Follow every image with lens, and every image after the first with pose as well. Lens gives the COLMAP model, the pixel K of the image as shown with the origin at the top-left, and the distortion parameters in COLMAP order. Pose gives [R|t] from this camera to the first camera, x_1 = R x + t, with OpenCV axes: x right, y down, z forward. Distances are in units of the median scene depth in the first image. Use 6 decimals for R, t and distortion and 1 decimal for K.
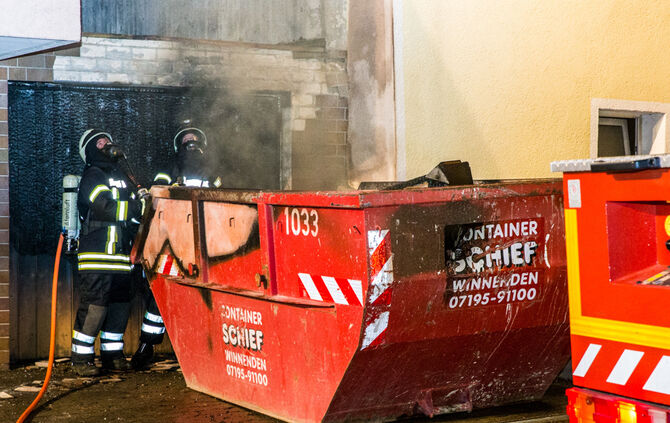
lens RADIAL K [[1391.6, 0, 355.4], [0, 1391.6, 226.4], [0, 0, 1]] dist [0.137924, 0.613485]
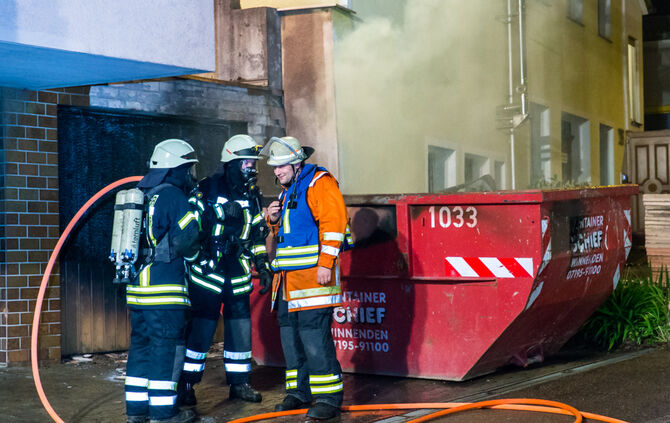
lens RADIAL K [[1283.4, 0, 335.0], [0, 1283.4, 211.5], [0, 0, 1]] dist [0.159700, 0.060420]
pose [[0.903701, -0.001877, 0.428160, -0.645382], [0.022448, 0.998823, -0.043003, 0.040515], [-0.427576, 0.048473, 0.902679, -0.026078]]
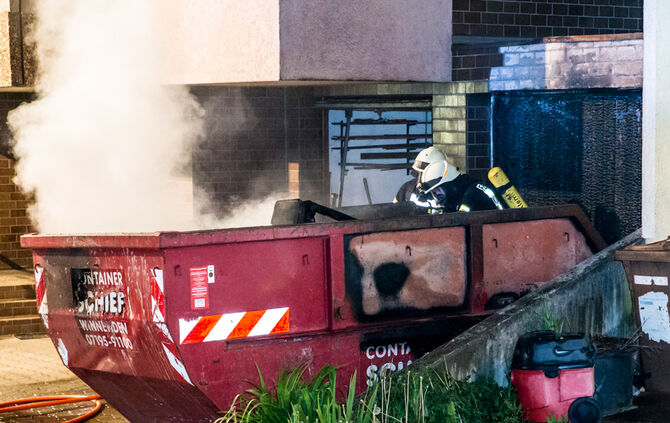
lens RADIAL K [[1623.2, 0, 348.6], [0, 1623.2, 210.8], [0, 0, 1]] dist [0.217781, -0.026384]
pose [[0.082251, 0.060630, -0.994766, 1.313892], [0.003044, 0.998128, 0.061087, -0.119865], [0.996607, -0.008052, 0.081913, 1.067331]]
